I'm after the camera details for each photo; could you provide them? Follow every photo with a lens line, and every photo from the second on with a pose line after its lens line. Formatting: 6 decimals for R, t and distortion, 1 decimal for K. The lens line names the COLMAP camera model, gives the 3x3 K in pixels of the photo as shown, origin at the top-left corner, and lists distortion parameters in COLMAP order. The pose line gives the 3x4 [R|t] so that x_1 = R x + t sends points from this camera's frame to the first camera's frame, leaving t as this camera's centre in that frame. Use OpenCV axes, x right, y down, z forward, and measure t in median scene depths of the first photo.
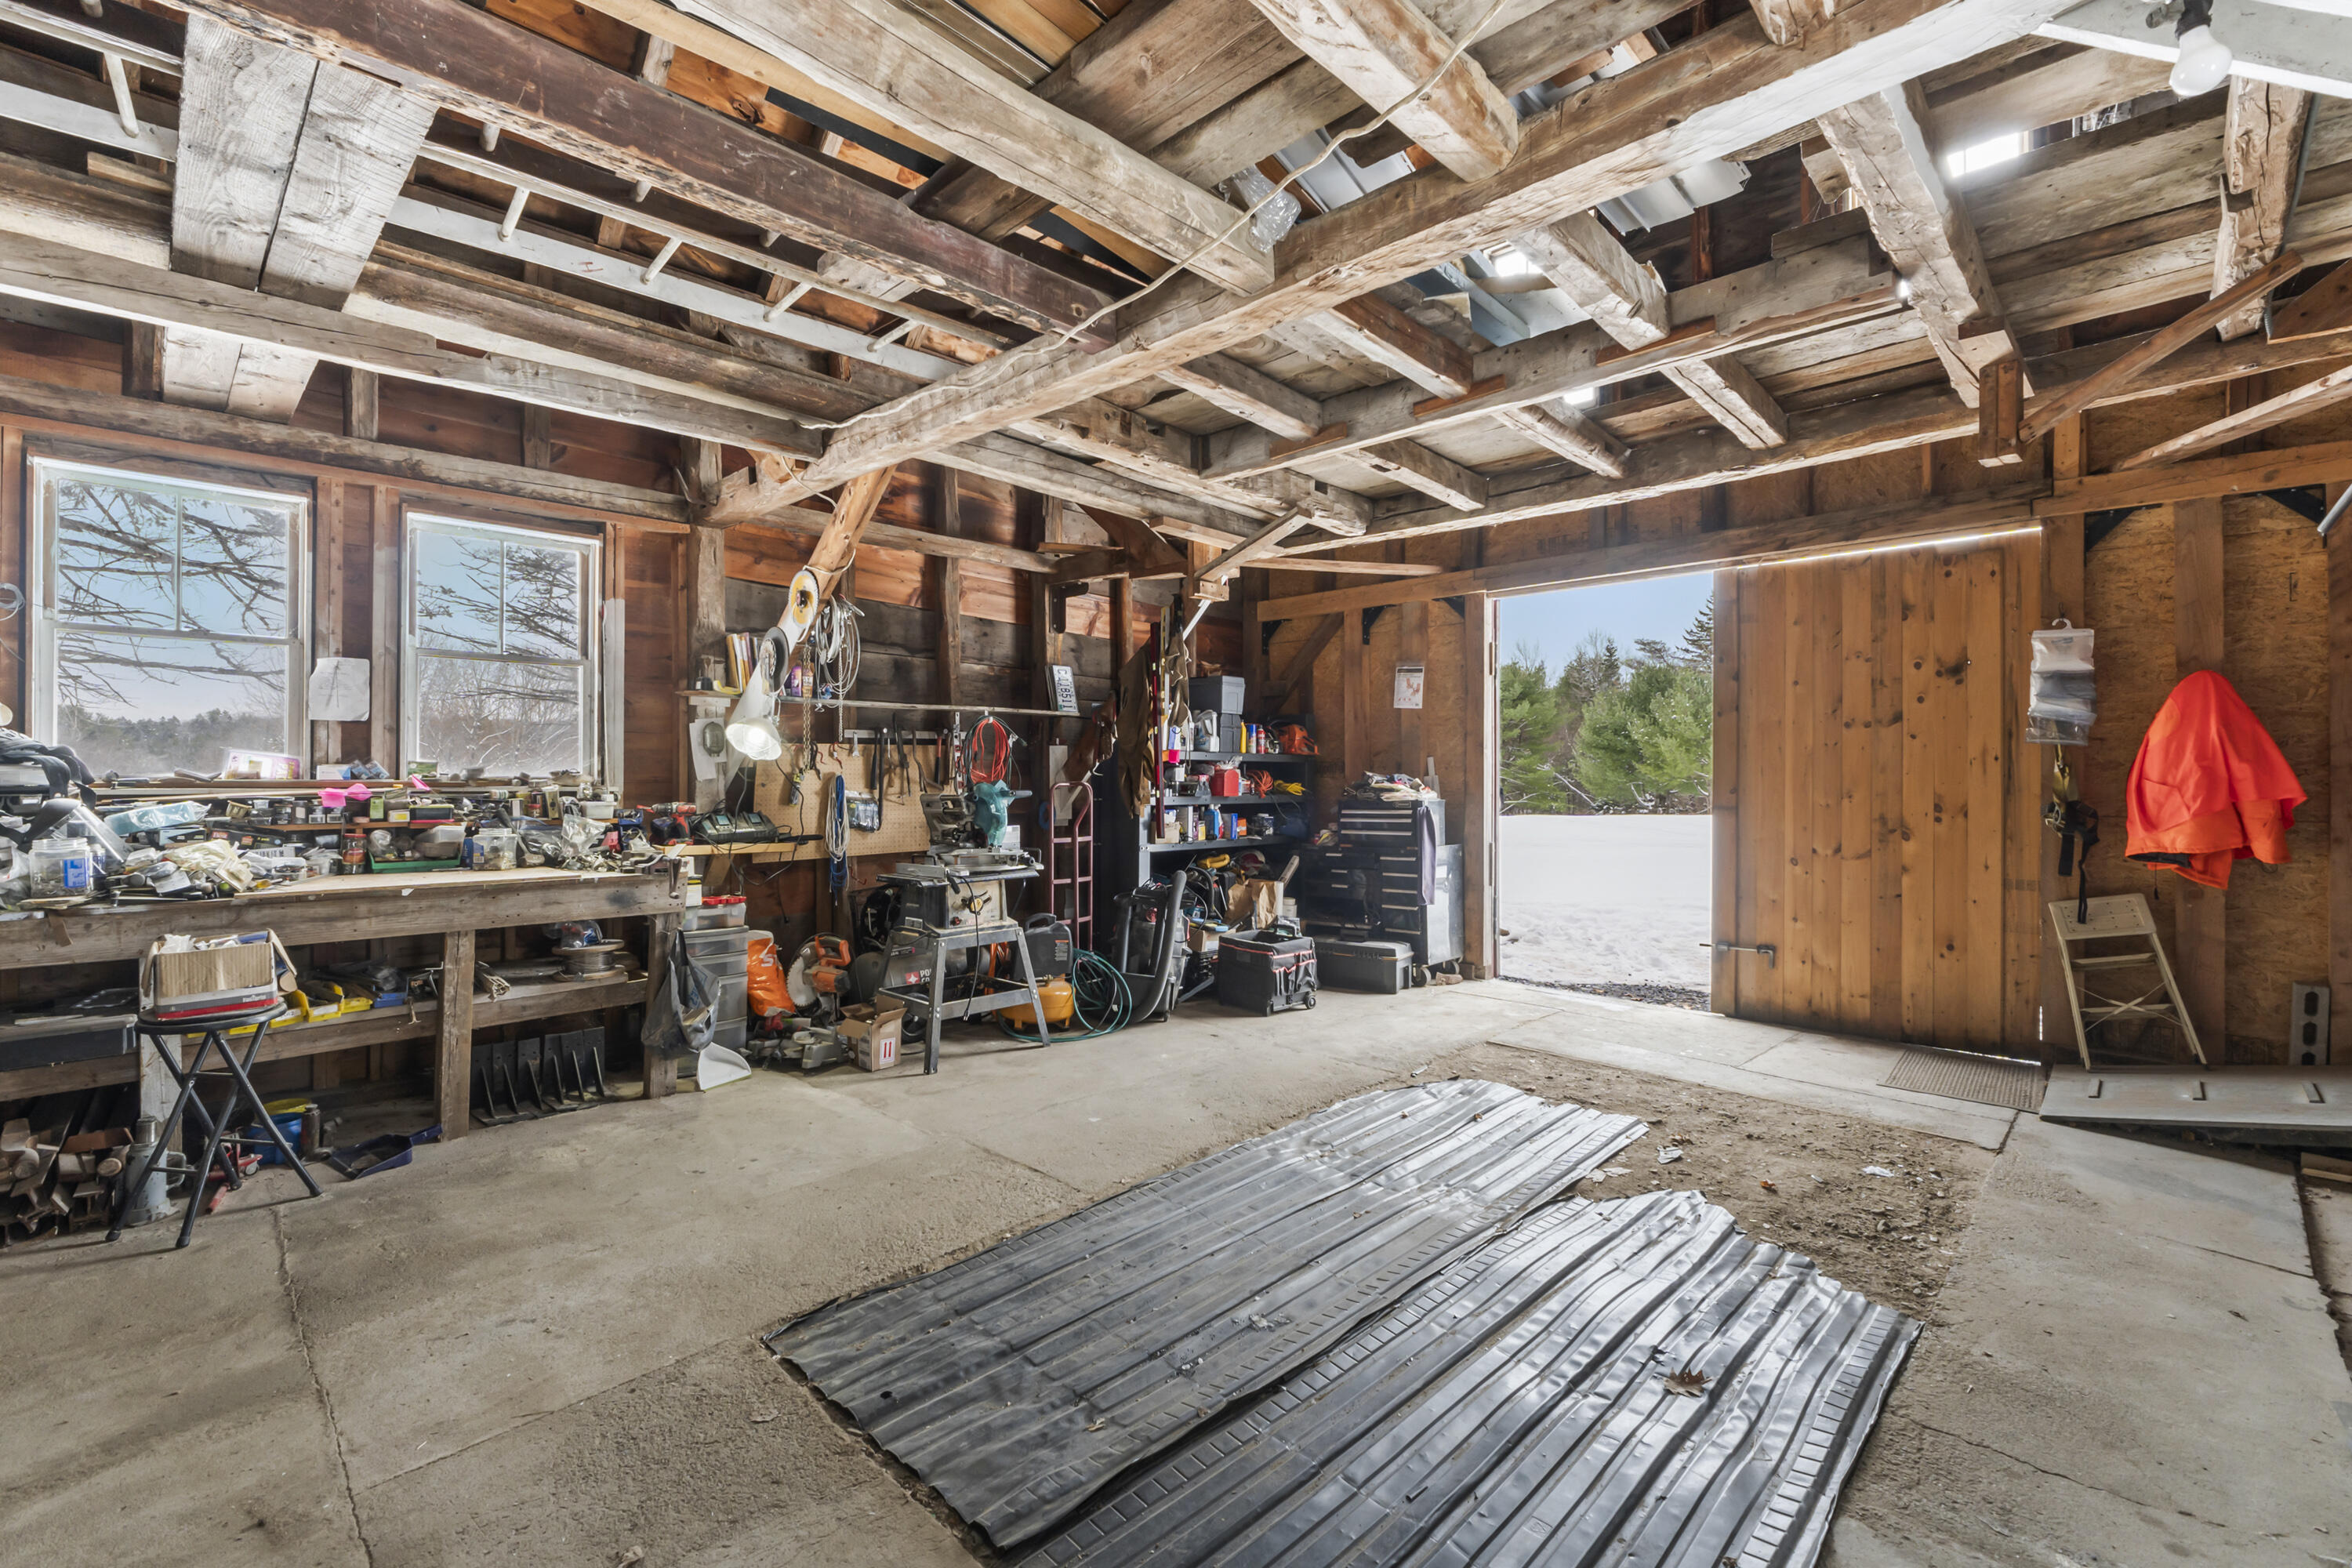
lens RADIAL K [[1016.6, 0, 1164.2], [0, 1016.6, 776.8], [0, 0, 1]] dist [0.000744, 0.000052]
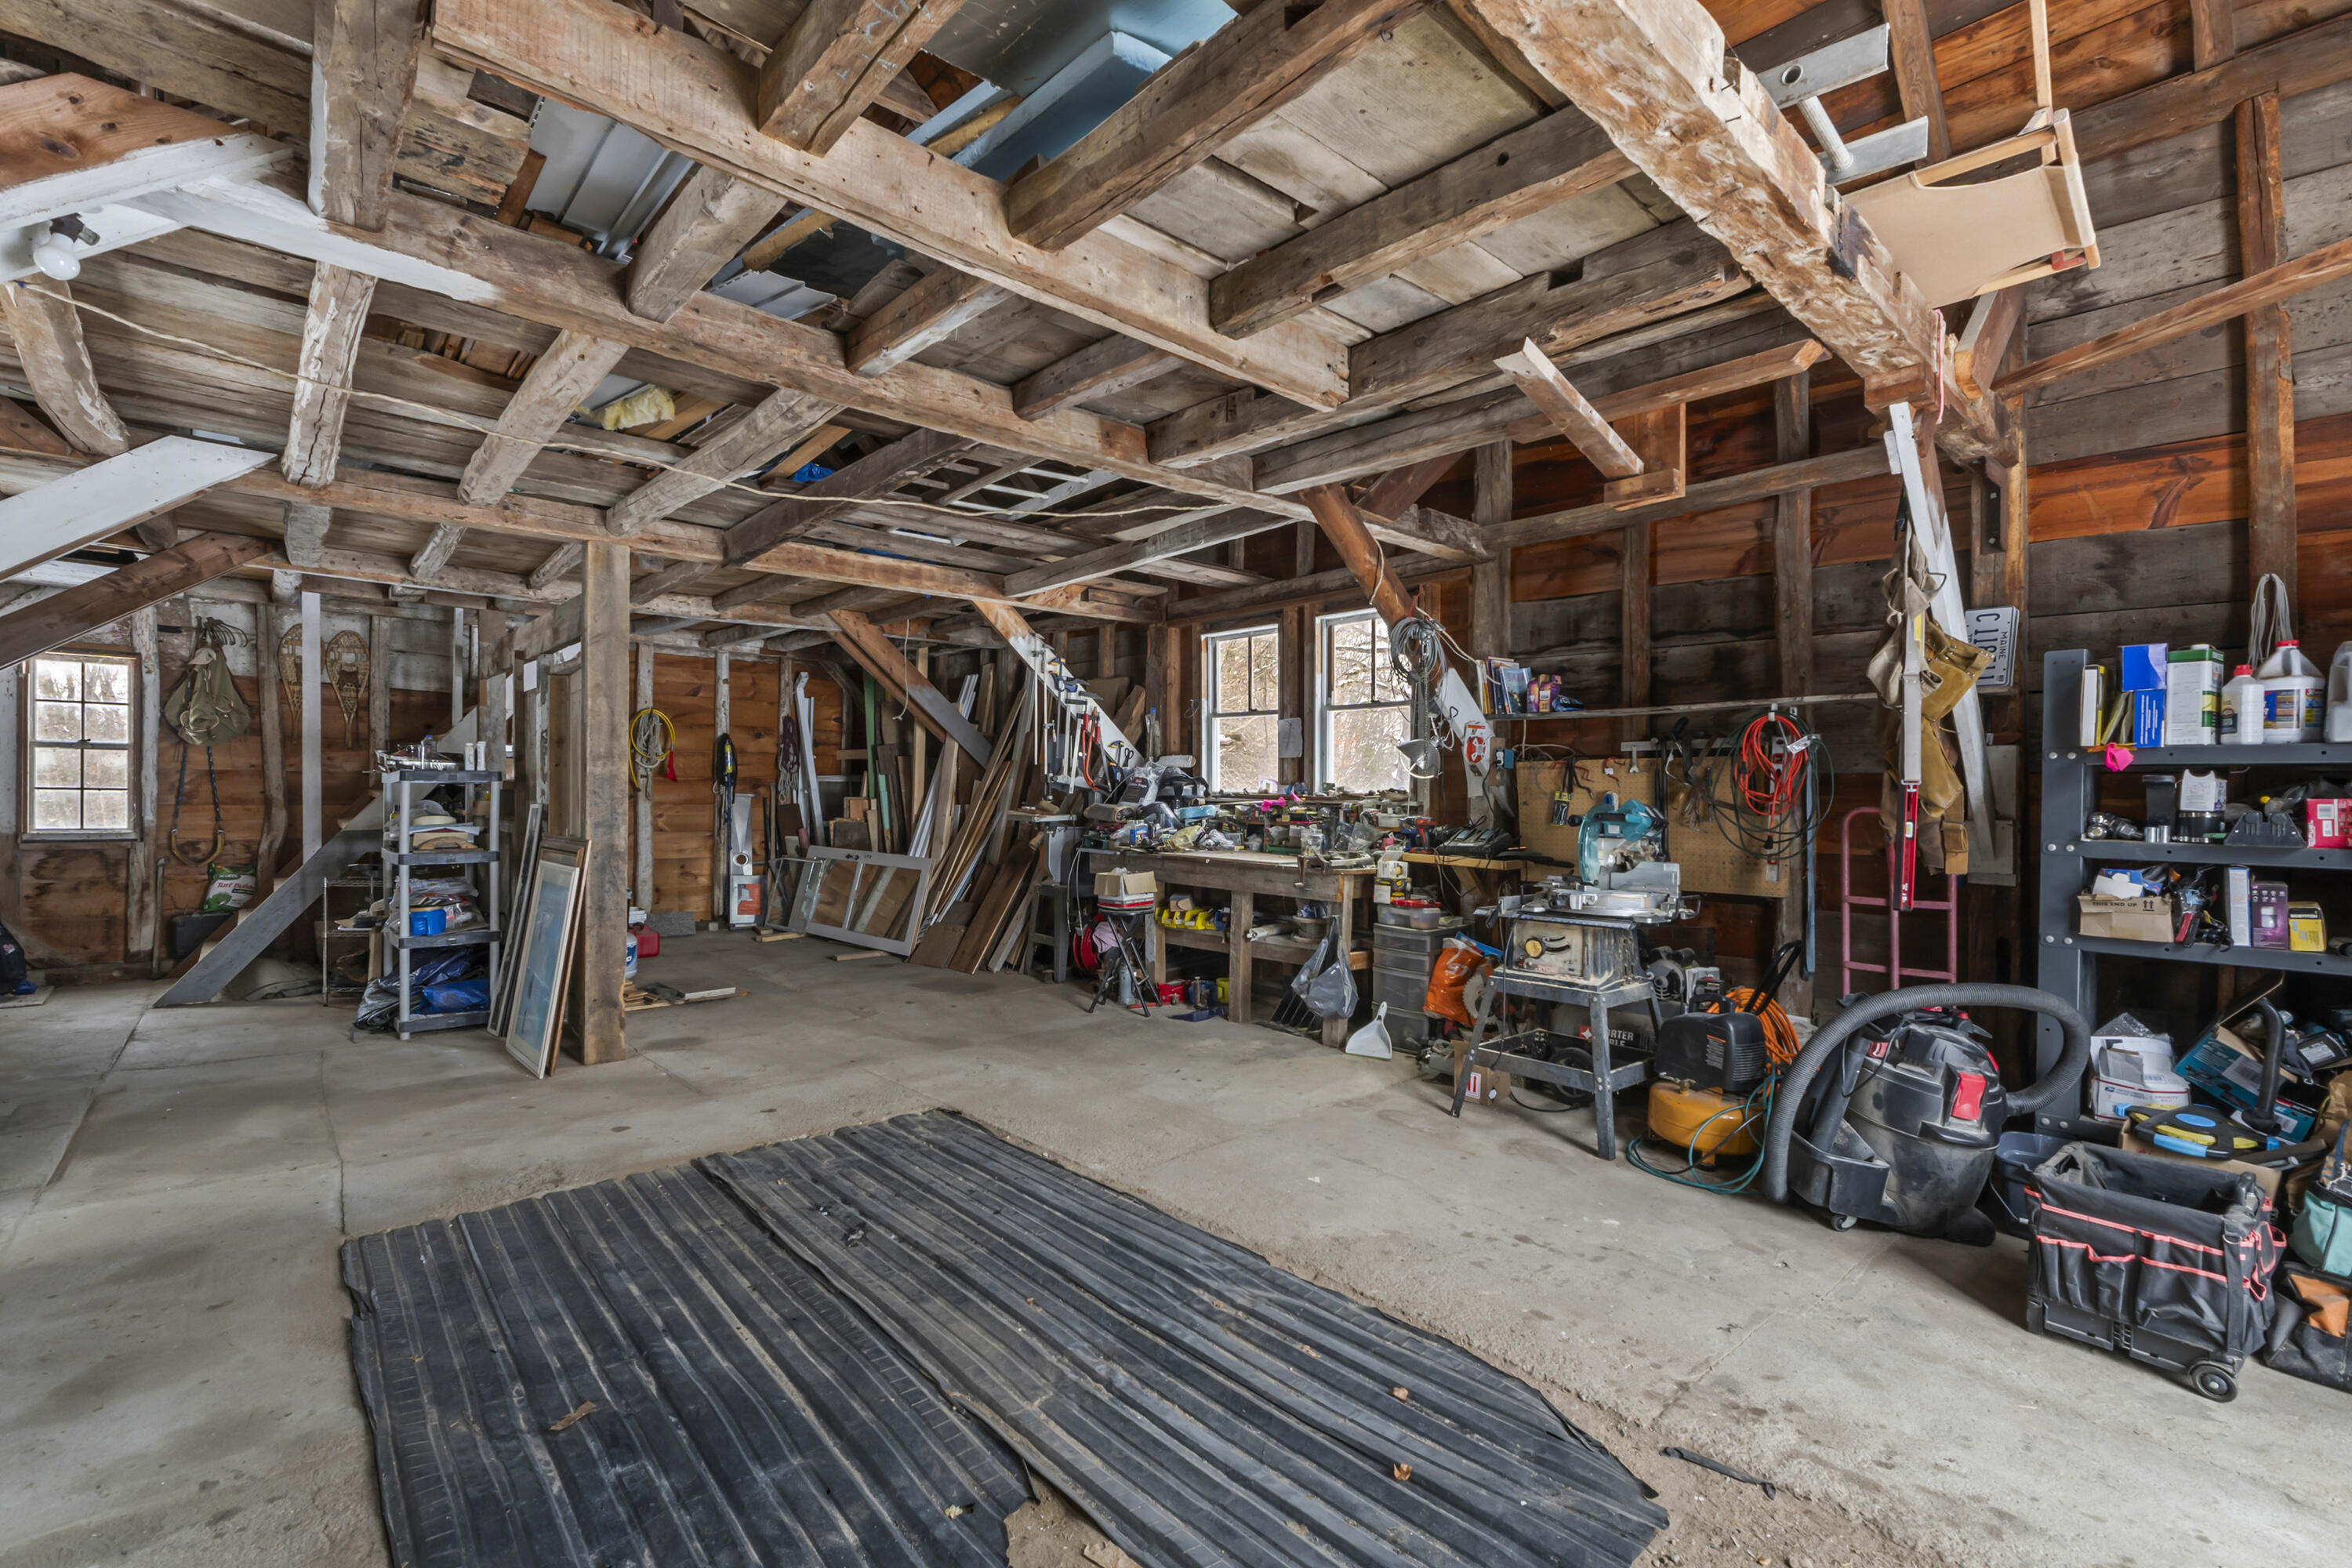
lens RADIAL K [[1016.6, 0, 1164.2], [0, 1016.6, 776.8], [0, 0, 1]] dist [0.000744, 0.000052]
pose [[-0.068196, -0.015366, -0.997554, 0.808506], [-0.008675, 0.999853, -0.014809, 0.000145], [0.997634, 0.007644, -0.068319, 0.902907]]
